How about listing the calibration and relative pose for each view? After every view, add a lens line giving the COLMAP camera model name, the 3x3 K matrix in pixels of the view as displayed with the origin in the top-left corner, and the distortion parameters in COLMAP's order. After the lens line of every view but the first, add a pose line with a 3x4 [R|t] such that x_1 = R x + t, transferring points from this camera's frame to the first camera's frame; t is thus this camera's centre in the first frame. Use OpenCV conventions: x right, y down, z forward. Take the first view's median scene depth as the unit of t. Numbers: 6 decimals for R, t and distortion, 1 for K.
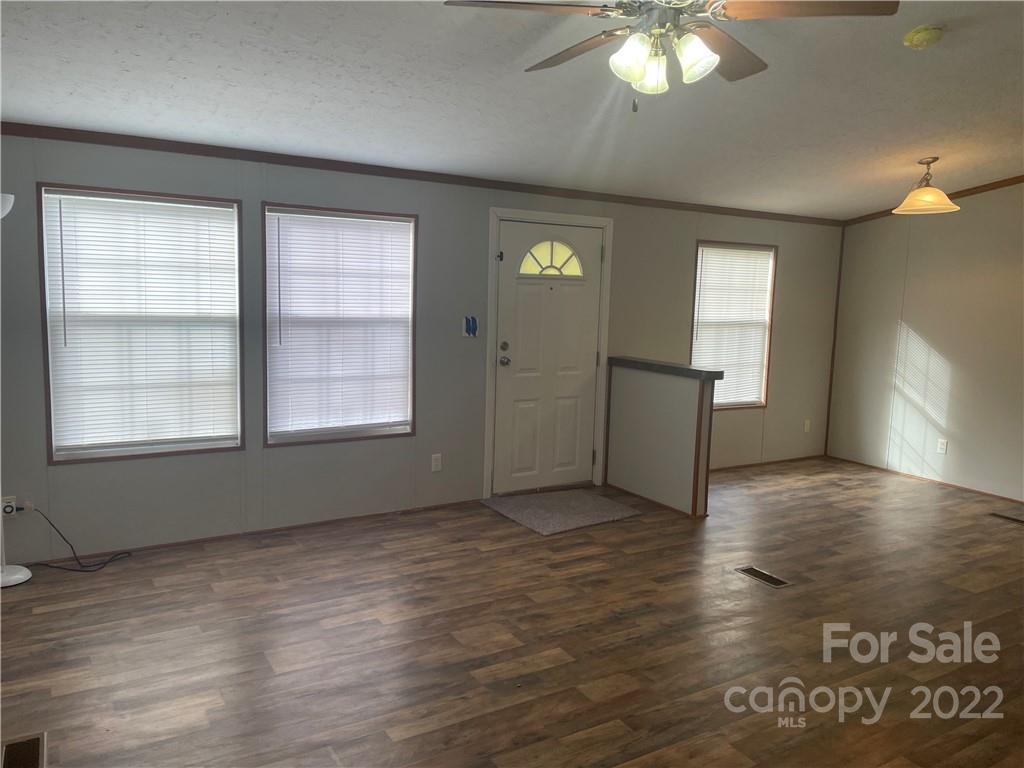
lens RADIAL K [[768.2, 0, 512.0], [0, 768.2, 384.0], [0, 0, 1]] dist [0.000427, -0.001304]
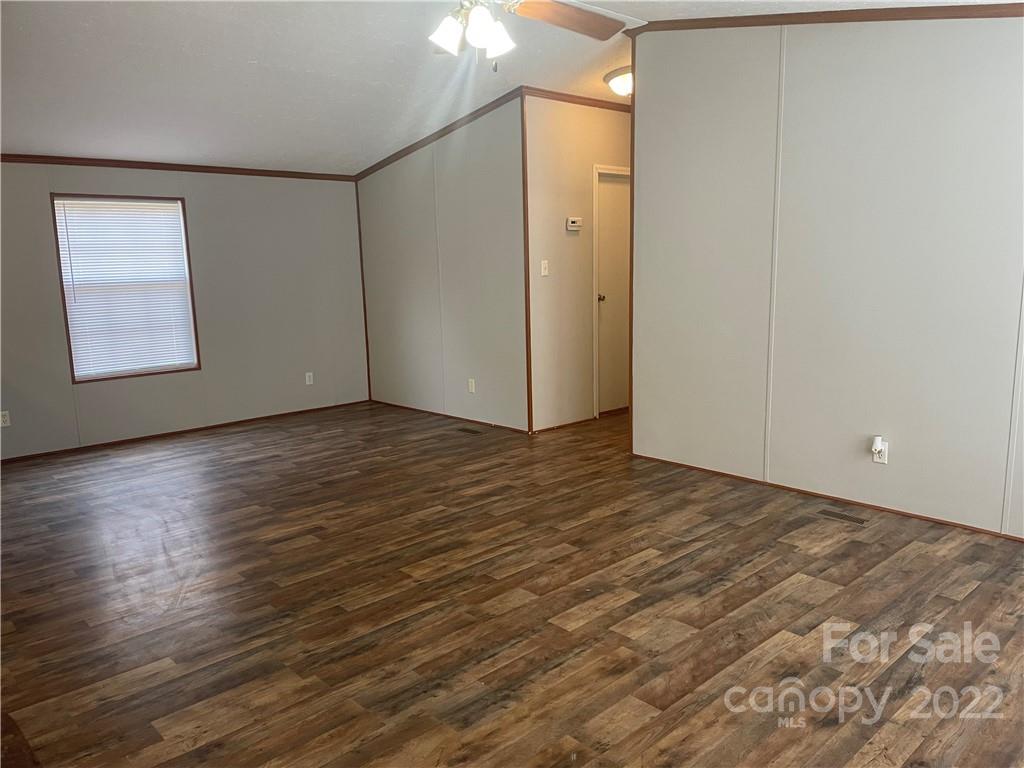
lens RADIAL K [[768.2, 0, 512.0], [0, 768.2, 384.0], [0, 0, 1]] dist [0.000427, -0.001304]
pose [[-0.980445, 0.026138, -0.195048, 0.297012], [-0.029789, 0.960006, 0.278389, -0.177691], [0.194524, 0.278755, -0.940455, 1.768586]]
